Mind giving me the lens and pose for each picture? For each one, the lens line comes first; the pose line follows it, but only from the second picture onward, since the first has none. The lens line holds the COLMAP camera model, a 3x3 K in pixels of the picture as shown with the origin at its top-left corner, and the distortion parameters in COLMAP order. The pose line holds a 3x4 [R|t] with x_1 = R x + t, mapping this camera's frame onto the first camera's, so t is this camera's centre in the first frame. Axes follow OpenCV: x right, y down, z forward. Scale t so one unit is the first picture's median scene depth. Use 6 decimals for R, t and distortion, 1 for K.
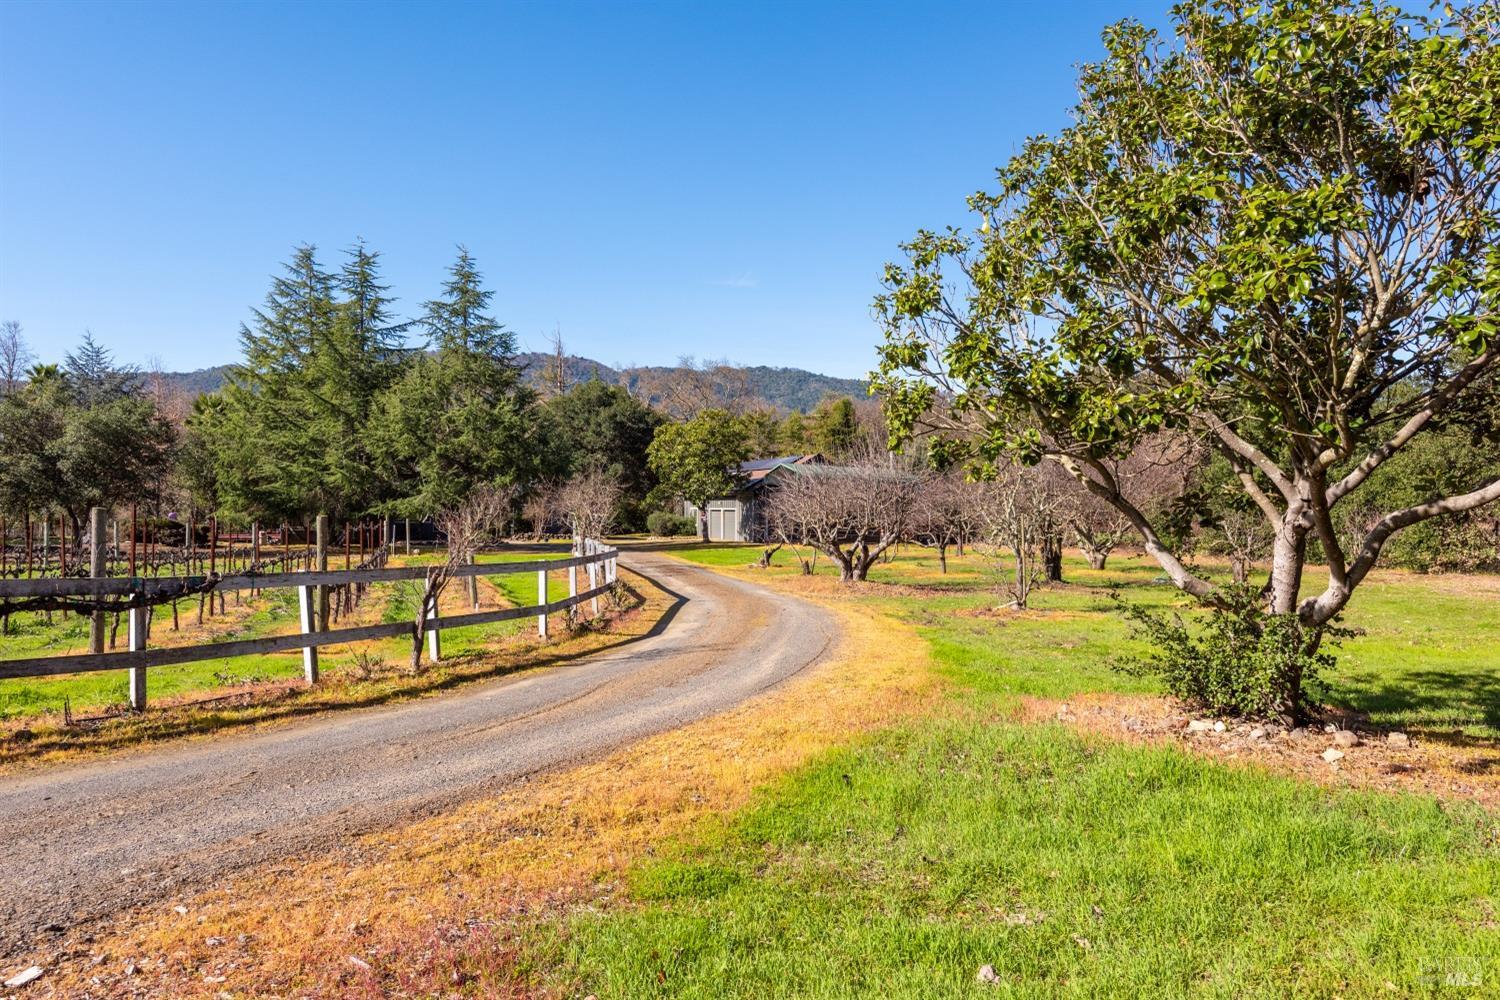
lens RADIAL K [[1022.2, 0, 751.8], [0, 1022.2, 499.4], [0, 0, 1]] dist [0.005076, 0.001039]
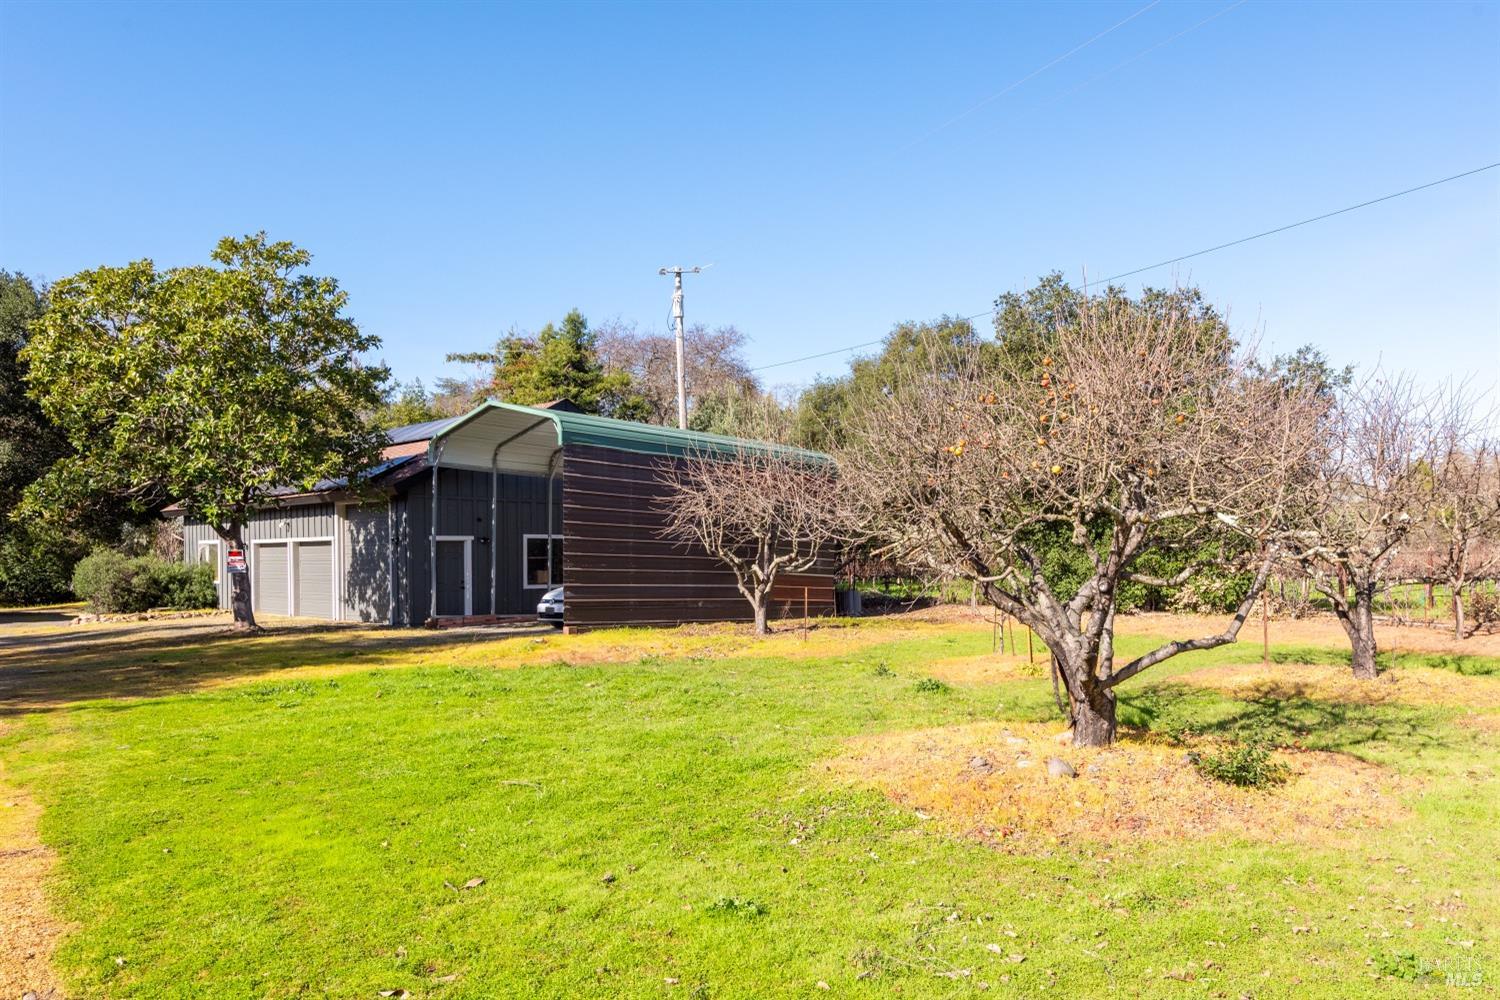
lens RADIAL K [[996.3, 0, 826.9], [0, 996.3, 563.2], [0, 0, 1]] dist [0.009453, -0.007325]
pose [[0.884659, -0.013594, 0.466040, -0.026489], [0.007448, 0.999859, 0.015028, 0.014482], [-0.466179, -0.009824, 0.884636, 0.580653]]
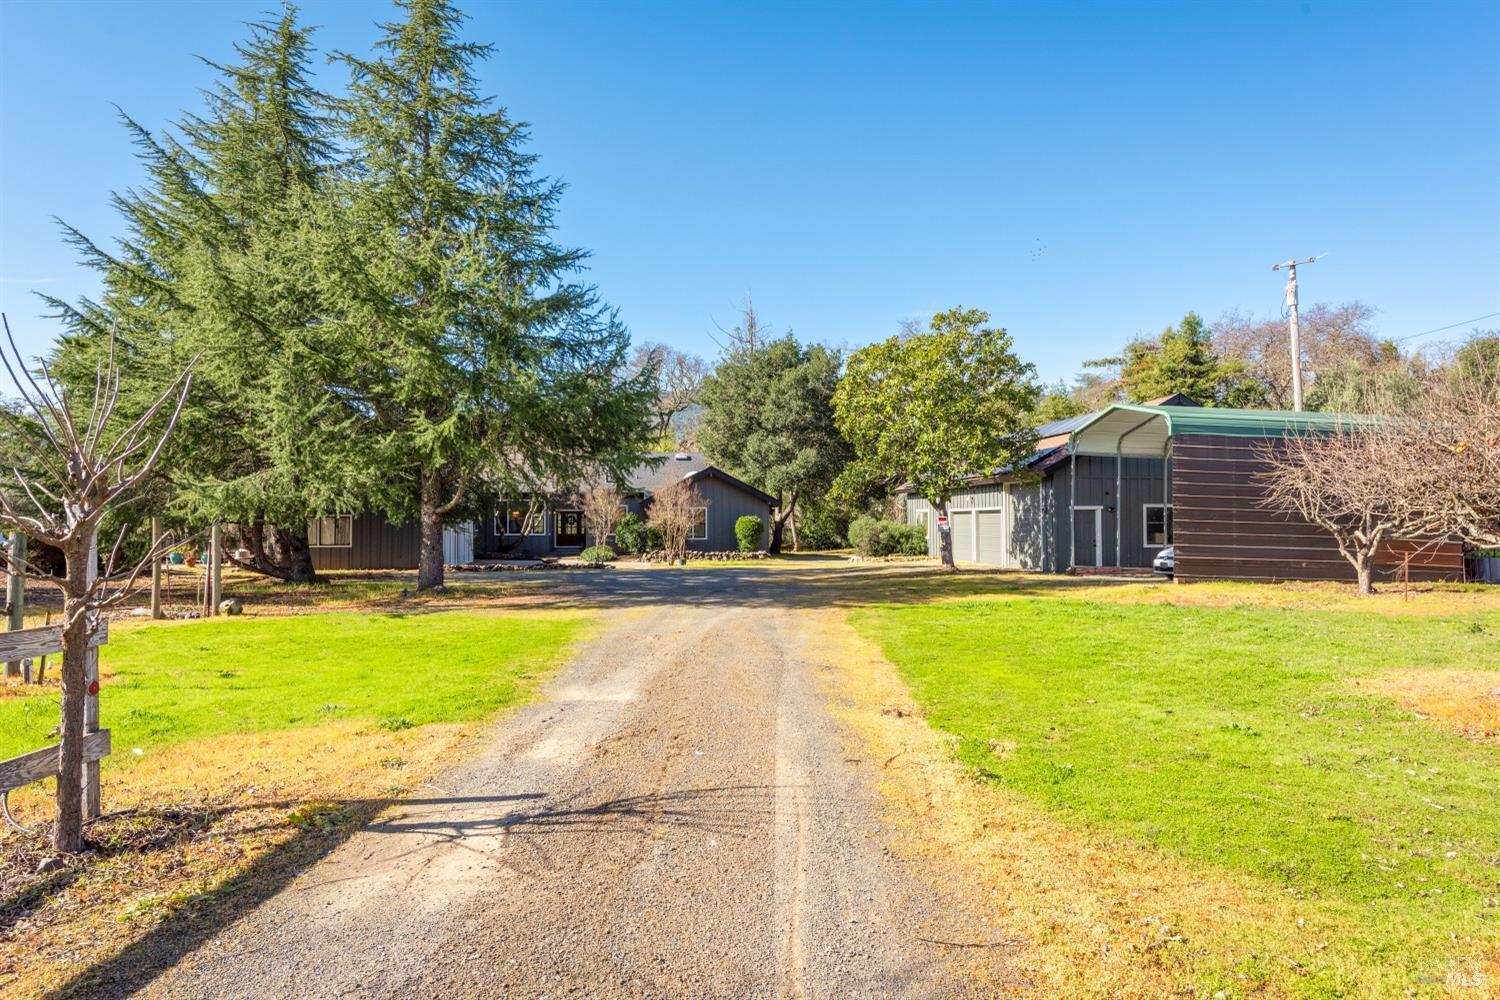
lens RADIAL K [[847.6, 0, 757.6], [0, 847.6, 501.6], [0, 0, 1]] dist [0.005042, 0.000005]
pose [[0.969499, -0.012316, -0.244784, -0.031158], [0.008072, 0.999799, -0.018334, 0.013159], [0.244961, 0.015799, 0.969404, 0.532057]]
